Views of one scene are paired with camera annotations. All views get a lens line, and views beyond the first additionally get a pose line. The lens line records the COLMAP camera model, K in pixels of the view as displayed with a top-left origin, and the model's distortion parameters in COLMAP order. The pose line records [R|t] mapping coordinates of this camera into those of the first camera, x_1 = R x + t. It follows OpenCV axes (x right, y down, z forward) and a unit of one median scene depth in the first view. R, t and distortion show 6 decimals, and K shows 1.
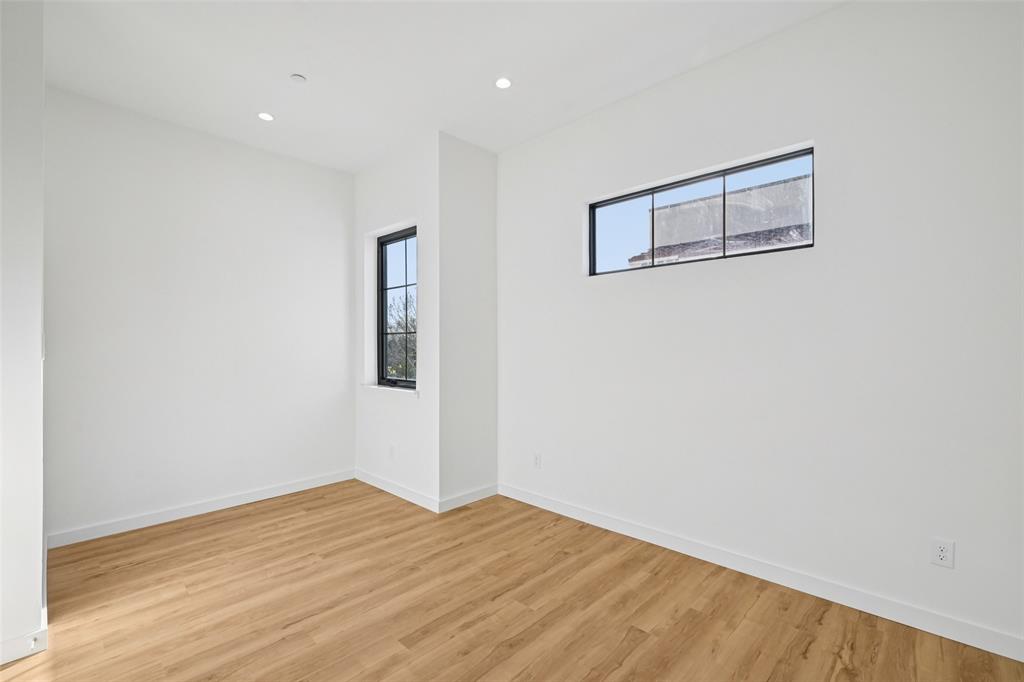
lens RADIAL K [[454.6, 0, 512.0], [0, 454.6, 341.0], [0, 0, 1]] dist [-0.001325, 0.000020]
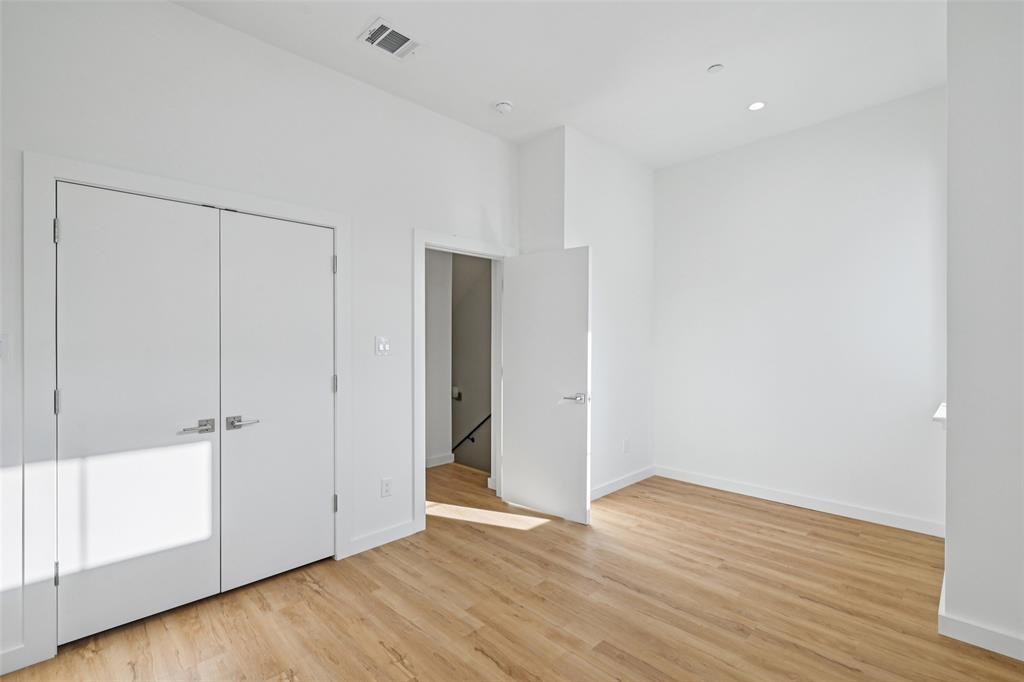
lens RADIAL K [[454.6, 0, 512.0], [0, 454.6, 341.0], [0, 0, 1]] dist [-0.001325, 0.000020]
pose [[-0.019911, 0.006204, -0.999783, 0.484575], [0.012494, 0.999904, 0.005956, -0.003670], [0.999724, -0.012373, -0.019987, 0.538050]]
